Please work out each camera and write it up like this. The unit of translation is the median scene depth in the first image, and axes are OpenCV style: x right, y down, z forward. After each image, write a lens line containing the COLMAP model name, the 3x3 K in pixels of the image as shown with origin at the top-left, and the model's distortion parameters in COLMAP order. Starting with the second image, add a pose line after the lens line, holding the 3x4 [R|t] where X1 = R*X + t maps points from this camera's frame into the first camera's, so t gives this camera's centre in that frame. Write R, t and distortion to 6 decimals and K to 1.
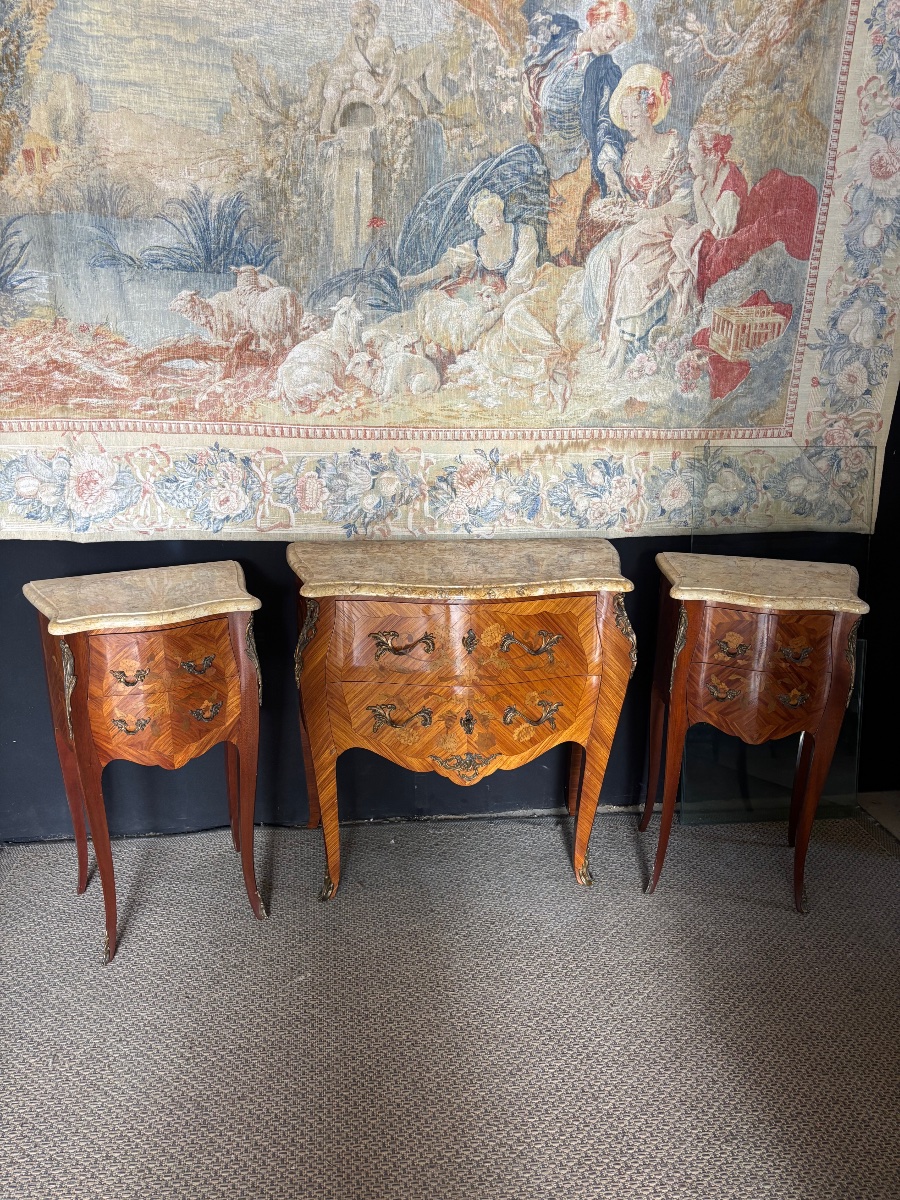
lens RADIAL K [[901.6, 0, 448.3], [0, 901.6, 624.8], [0, 0, 1]] dist [0.042028, -0.056765]
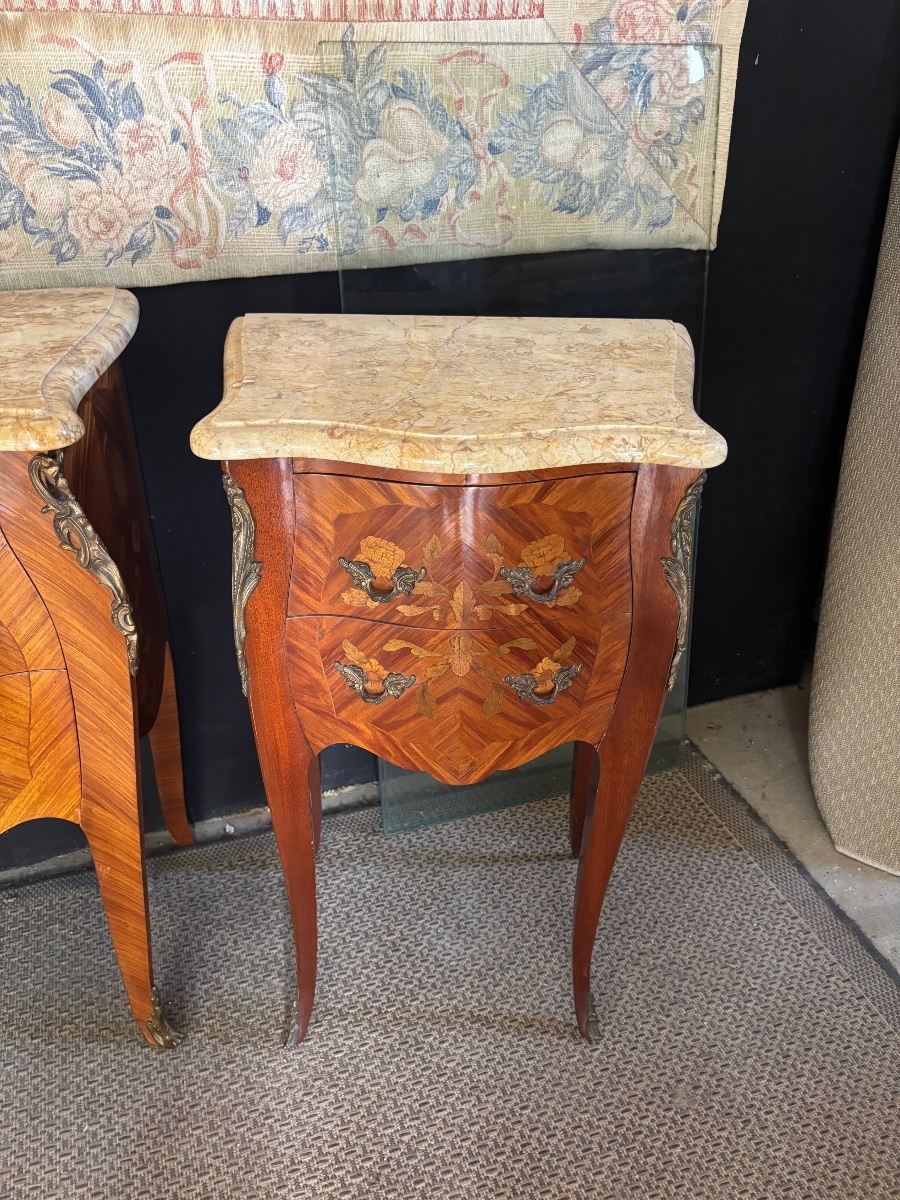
lens RADIAL K [[901.6, 0, 448.8], [0, 901.6, 618.2], [0, 0, 1]] dist [0.042028, -0.056765]
pose [[0.980327, -0.111346, 0.162976, 0.250507], [0.068602, 0.966427, 0.247613, -0.043639], [-0.185075, -0.231561, 0.955053, 0.569939]]
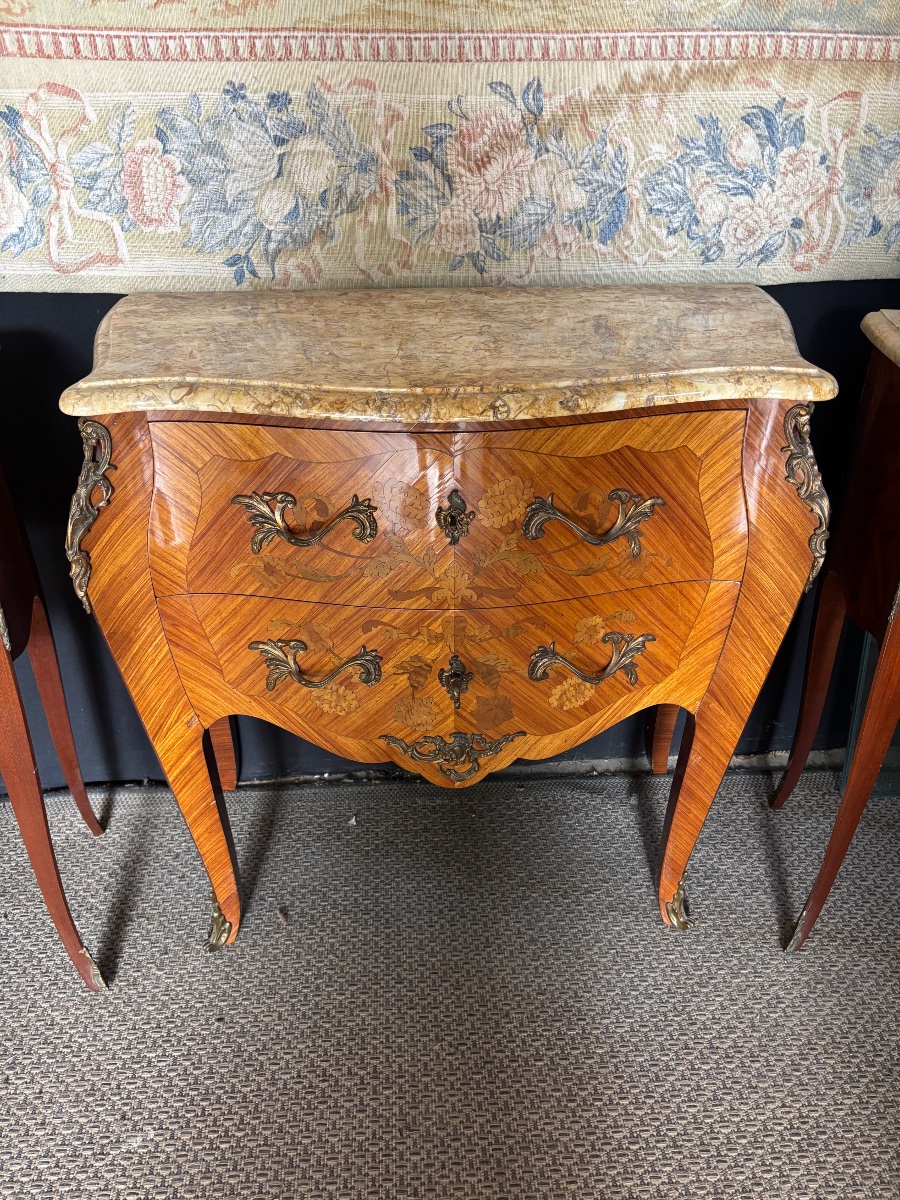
lens RADIAL K [[901.6, 0, 448.5], [0, 901.6, 619.4], [0, 0, 1]] dist [0.042028, -0.056765]
pose [[0.996790, 0.018446, -0.077900, 0.050105], [-0.000801, 0.975340, 0.220706, -0.026679], [0.080051, -0.219935, 0.972225, 0.484666]]
